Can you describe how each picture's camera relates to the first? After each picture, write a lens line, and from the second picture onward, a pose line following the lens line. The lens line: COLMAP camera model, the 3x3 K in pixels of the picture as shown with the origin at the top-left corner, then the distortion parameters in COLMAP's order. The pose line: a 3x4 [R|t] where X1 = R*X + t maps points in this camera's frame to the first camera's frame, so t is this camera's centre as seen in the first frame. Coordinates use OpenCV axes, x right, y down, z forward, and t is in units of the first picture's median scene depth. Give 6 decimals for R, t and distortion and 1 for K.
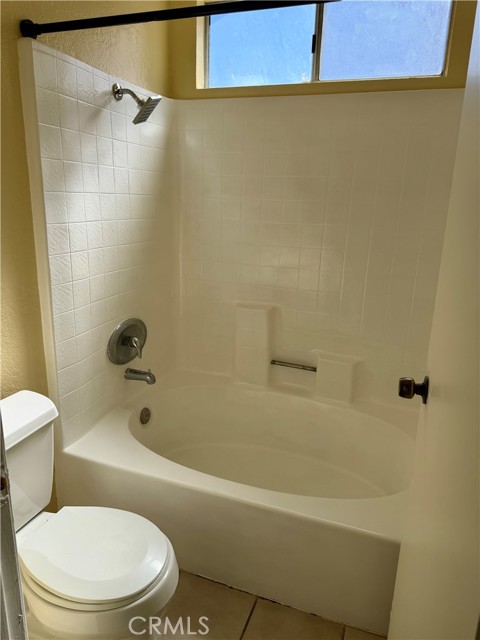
lens RADIAL K [[446.1, 0, 240.9], [0, 446.1, 321.6], [0, 0, 1]] dist [0.102349, -0.163311]
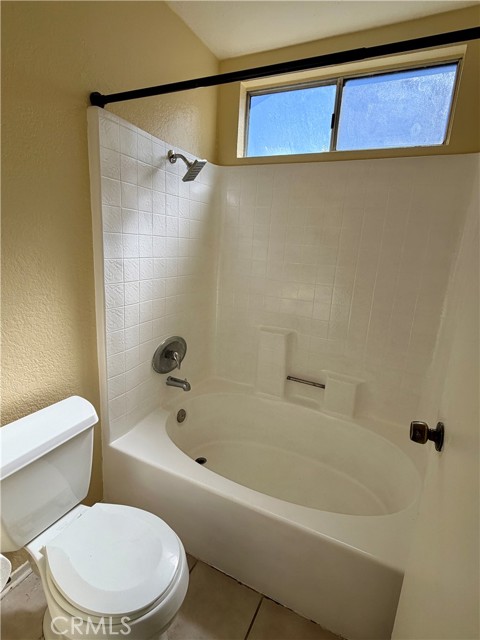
lens RADIAL K [[324.1, 0, 240.0], [0, 324.1, 320.0], [0, 0, 1]] dist [-0.001027, -0.000455]
pose [[0.994798, 0.048024, -0.089838, 0.014808], [-0.051943, 0.997775, -0.041800, -0.024959], [0.087631, 0.046249, 0.995079, 0.128493]]
